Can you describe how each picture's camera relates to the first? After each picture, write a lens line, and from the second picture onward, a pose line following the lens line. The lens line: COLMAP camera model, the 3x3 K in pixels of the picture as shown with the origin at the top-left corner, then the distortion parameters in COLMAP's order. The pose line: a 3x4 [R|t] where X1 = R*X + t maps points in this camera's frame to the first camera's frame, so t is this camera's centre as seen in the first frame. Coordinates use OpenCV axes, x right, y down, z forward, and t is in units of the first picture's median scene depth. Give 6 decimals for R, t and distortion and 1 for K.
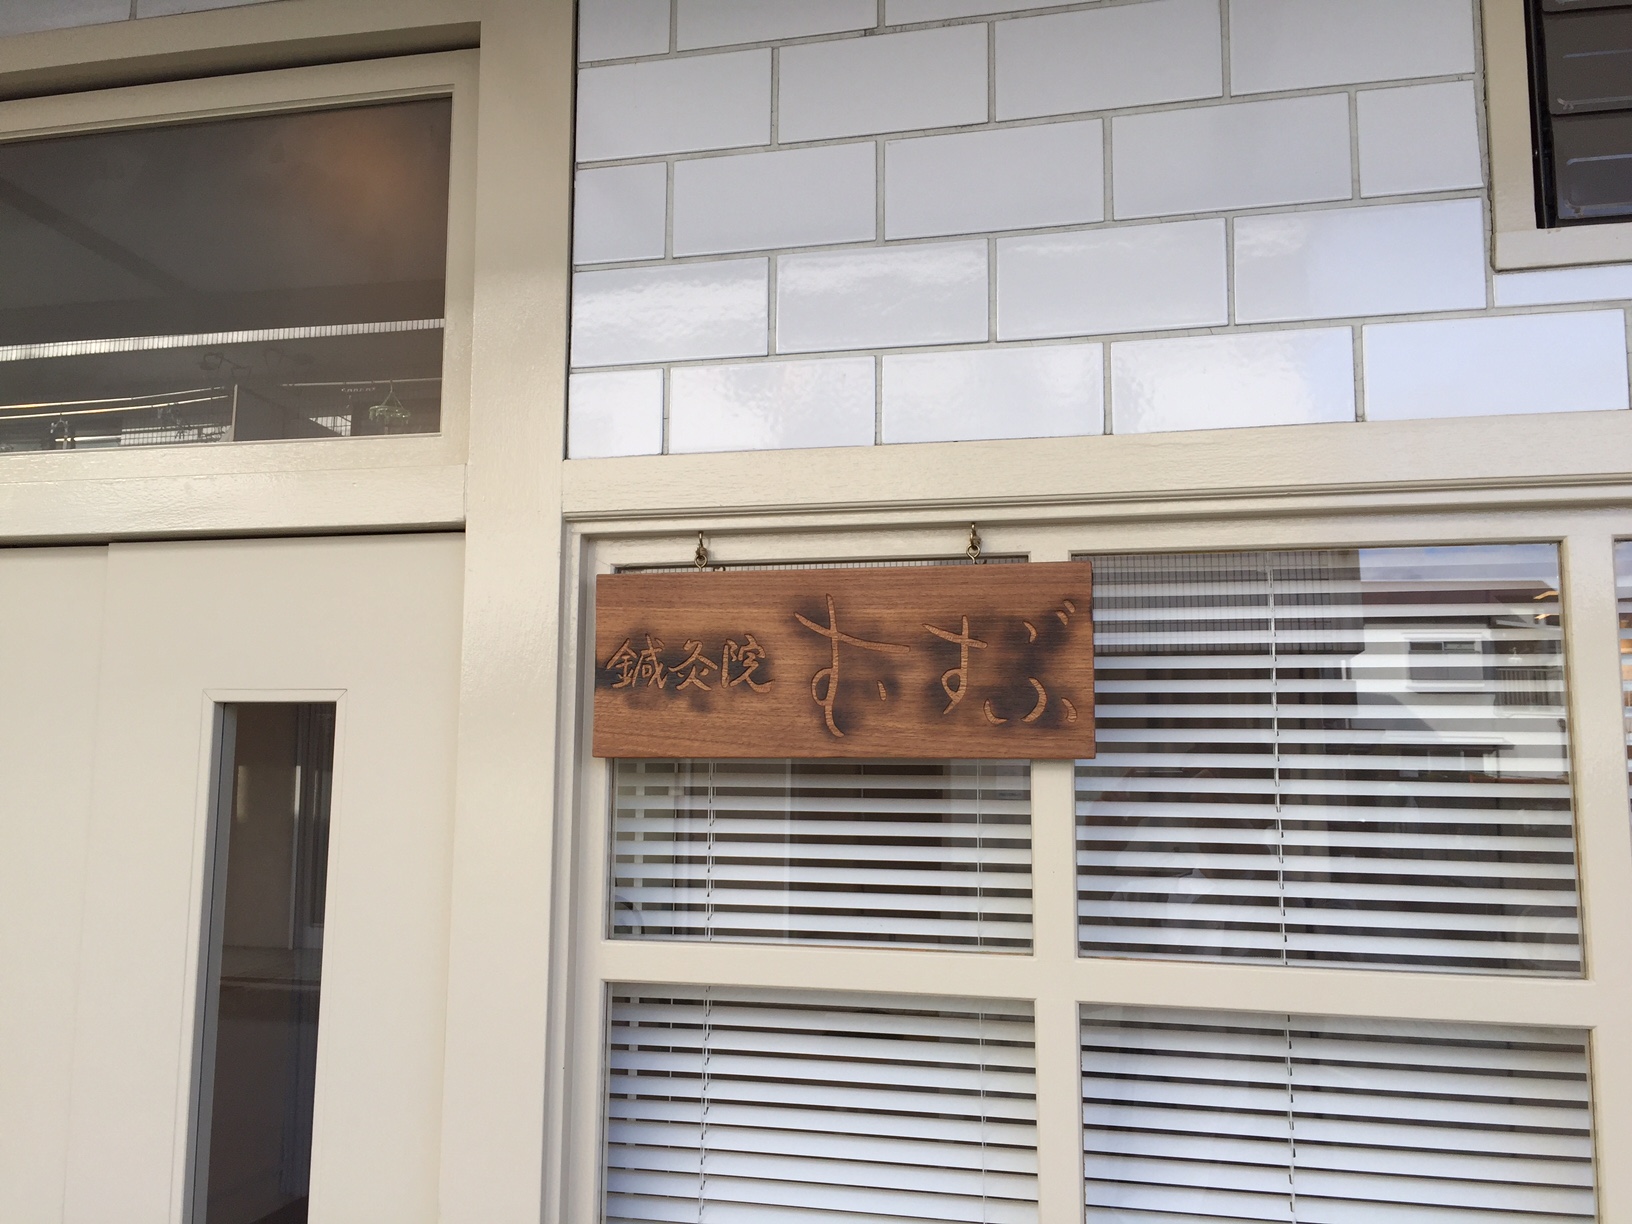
lens RADIAL K [[1380.5, 0, 811.3], [0, 1380.5, 612.6], [0, 0, 1]] dist [0.041951, -0.032083]
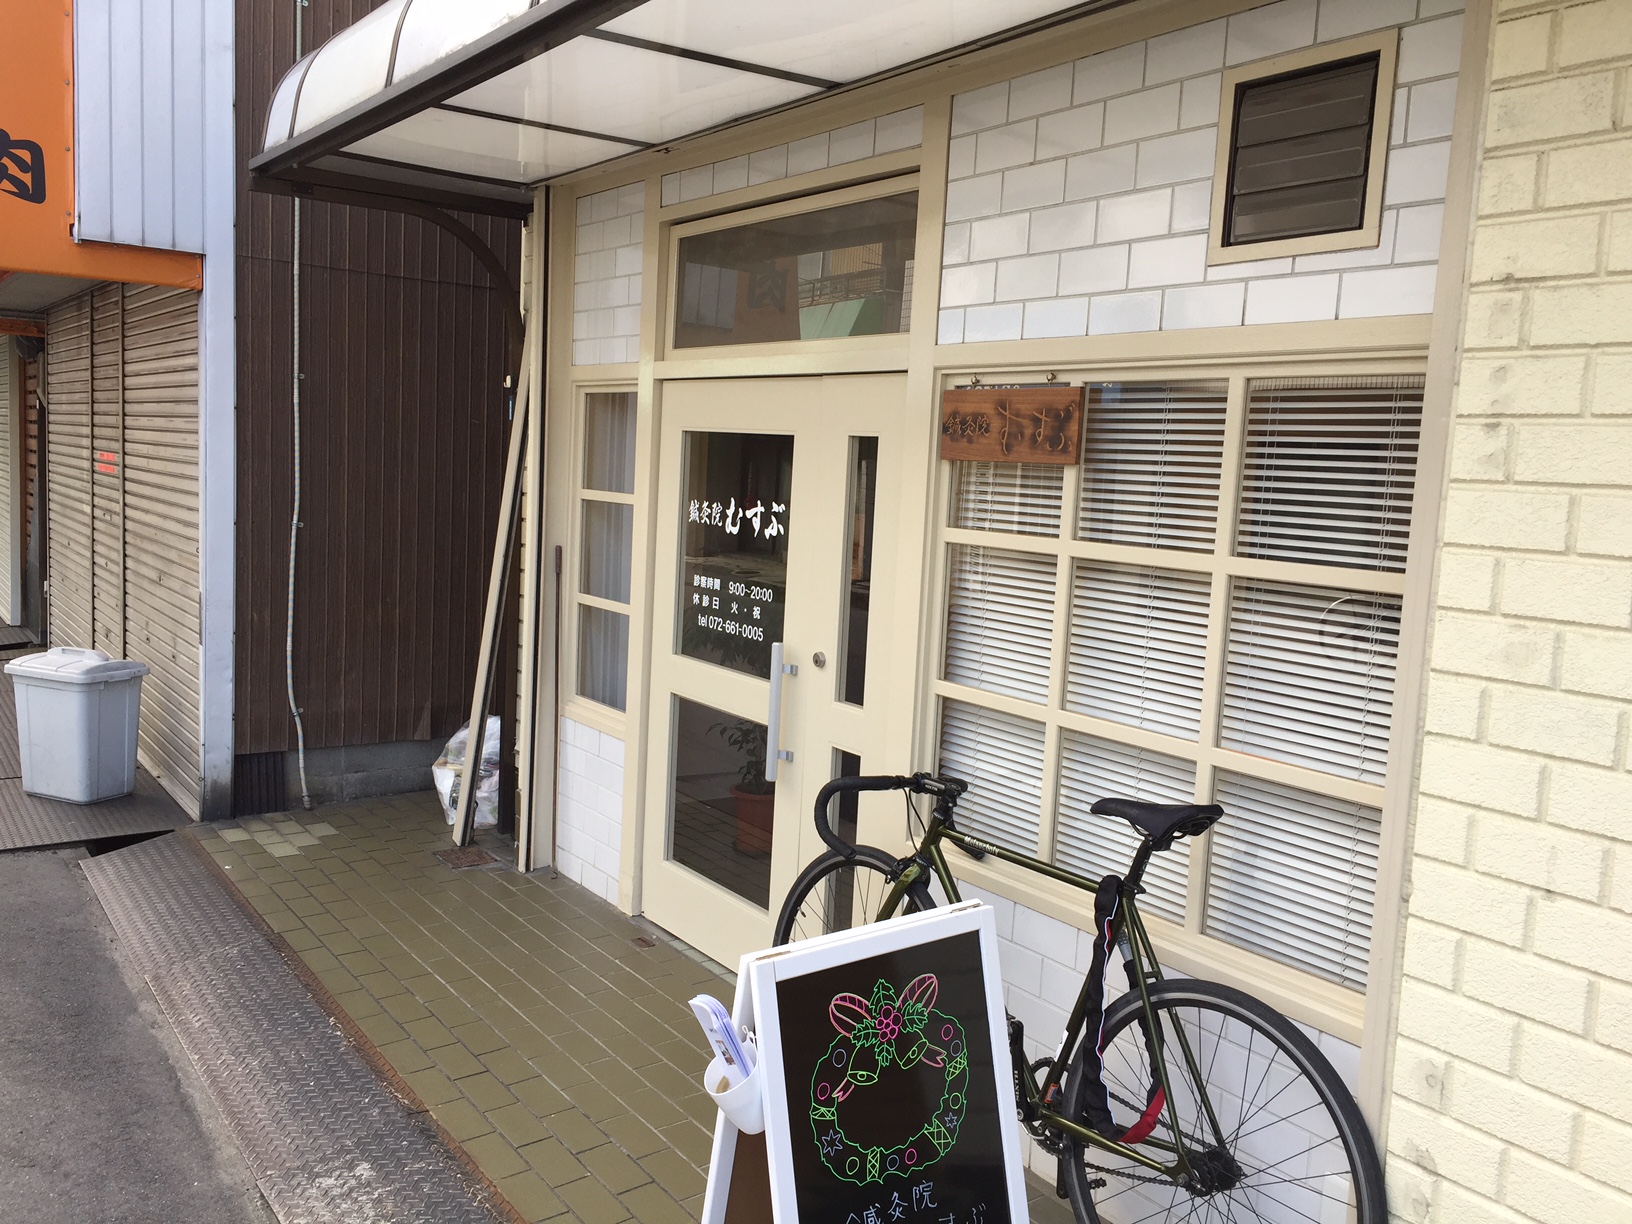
lens RADIAL K [[1380.5, 0, 819.2], [0, 1380.5, 605.2], [0, 0, 1]] dist [0.041951, -0.032083]
pose [[0.750031, 0.097581, -0.654164, 1.483183], [0.030830, 0.982823, 0.181955, -0.115167], [0.660683, -0.156640, 0.734140, -1.197829]]
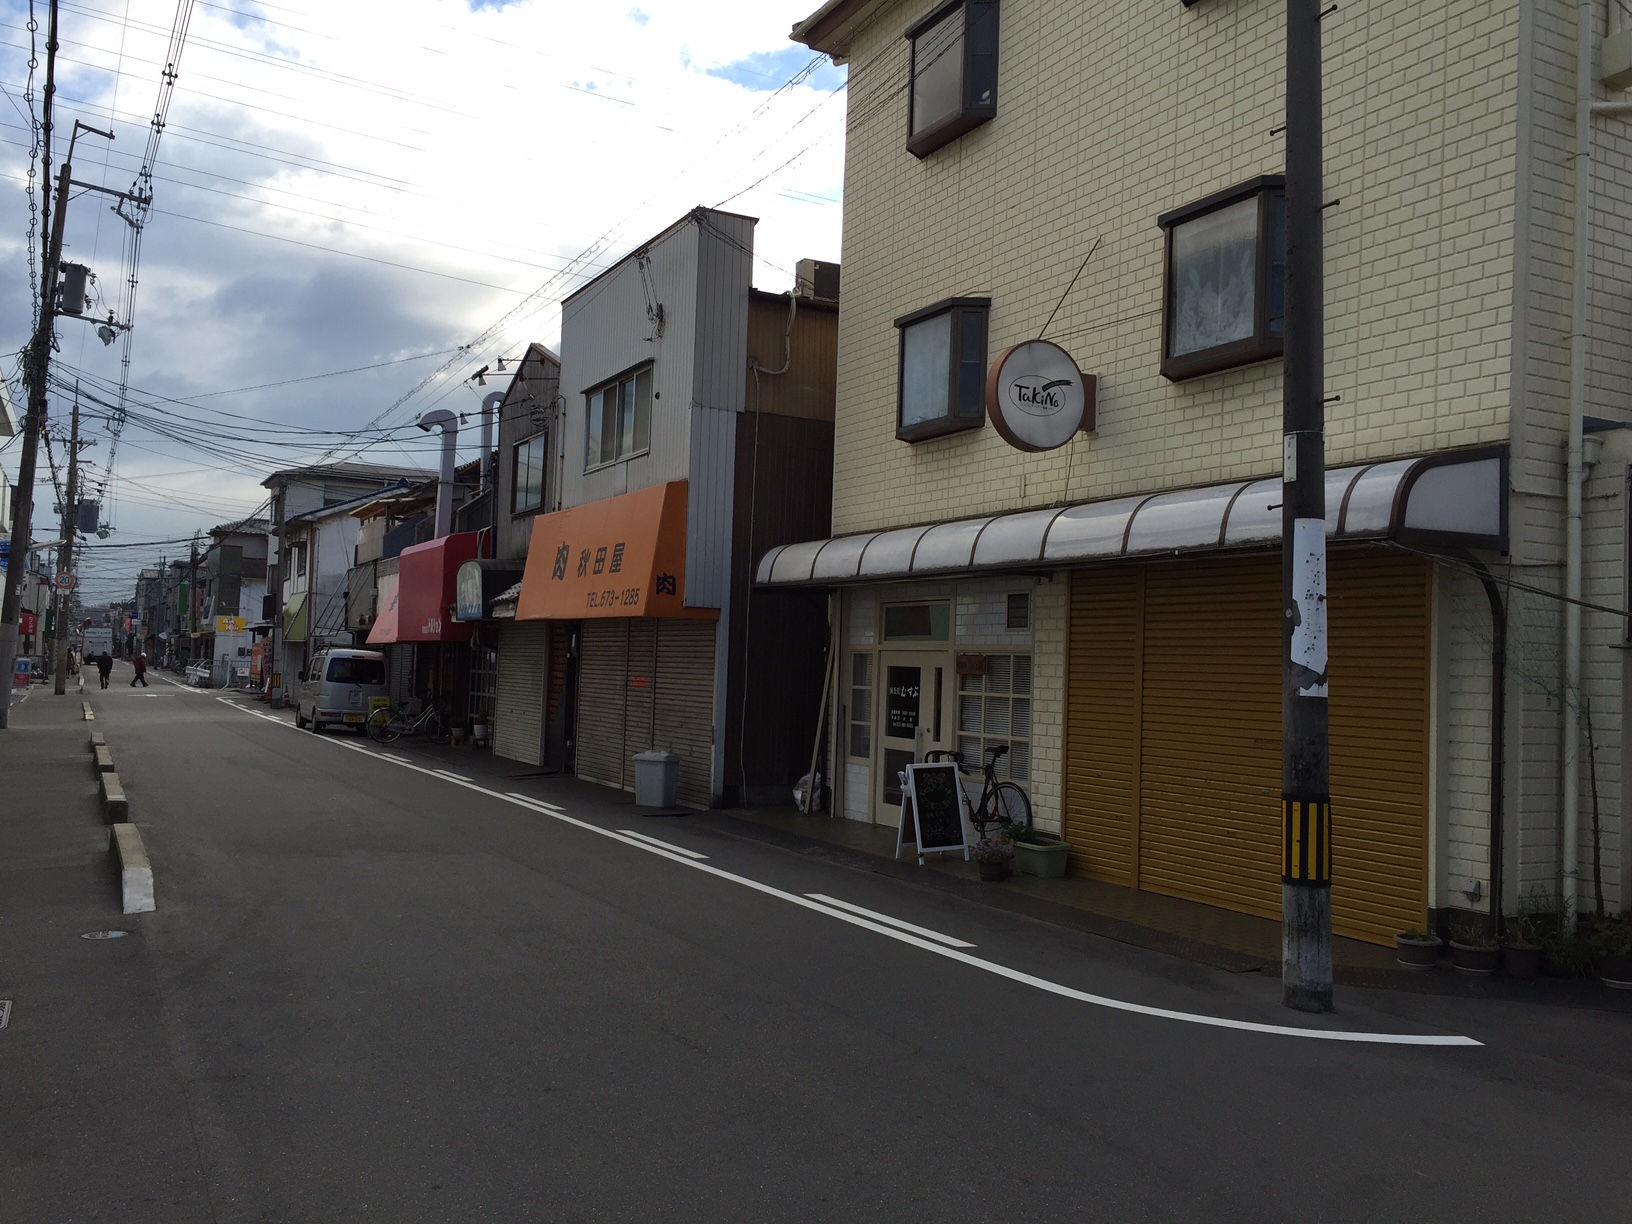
lens RADIAL K [[1380.5, 0, 818.8], [0, 1380.5, 603.8], [0, 0, 1]] dist [0.041951, -0.032083]
pose [[0.665261, -0.023298, -0.746247, 7.153912], [0.060532, 0.997906, 0.022809, -0.743135], [0.744153, -0.060346, 0.665278, -6.882562]]
